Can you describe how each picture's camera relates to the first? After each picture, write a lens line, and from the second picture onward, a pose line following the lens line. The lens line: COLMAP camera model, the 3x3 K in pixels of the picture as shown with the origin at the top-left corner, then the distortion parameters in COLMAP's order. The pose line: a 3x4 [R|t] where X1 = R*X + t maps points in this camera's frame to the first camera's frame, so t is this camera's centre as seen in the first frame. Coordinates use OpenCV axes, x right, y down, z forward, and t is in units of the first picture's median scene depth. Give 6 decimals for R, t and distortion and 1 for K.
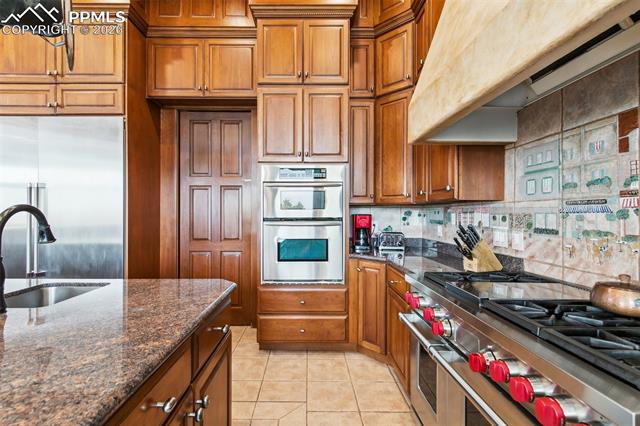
lens RADIAL K [[289.6, 0, 314.6], [0, 289.6, 213.4], [0, 0, 1]] dist [0.001688, -0.000073]
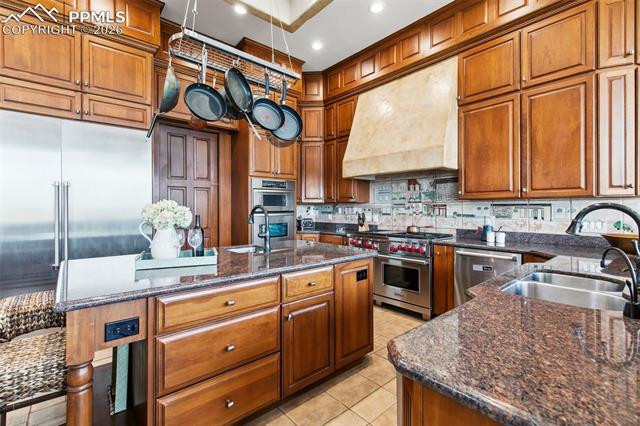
lens RADIAL K [[289.6, 0, 321.4], [0, 289.6, 208.3], [0, 0, 1]] dist [0.001688, -0.000073]
pose [[0.752279, -0.005094, 0.658826, -1.341249], [0.003981, 0.999987, 0.003186, -0.006914], [-0.658833, 0.000225, 0.752289, -0.621886]]
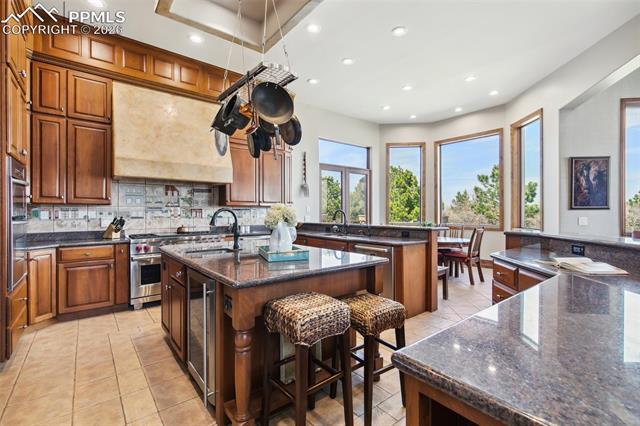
lens RADIAL K [[289.6, 0, 322.6], [0, 289.6, 213.2], [0, 0, 1]] dist [0.001688, -0.000073]
pose [[-0.634448, -0.000530, 0.772966, -2.114548], [0.002273, 0.999994, 0.002551, 0.012925], [-0.772962, 0.003376, -0.634443, 1.193307]]
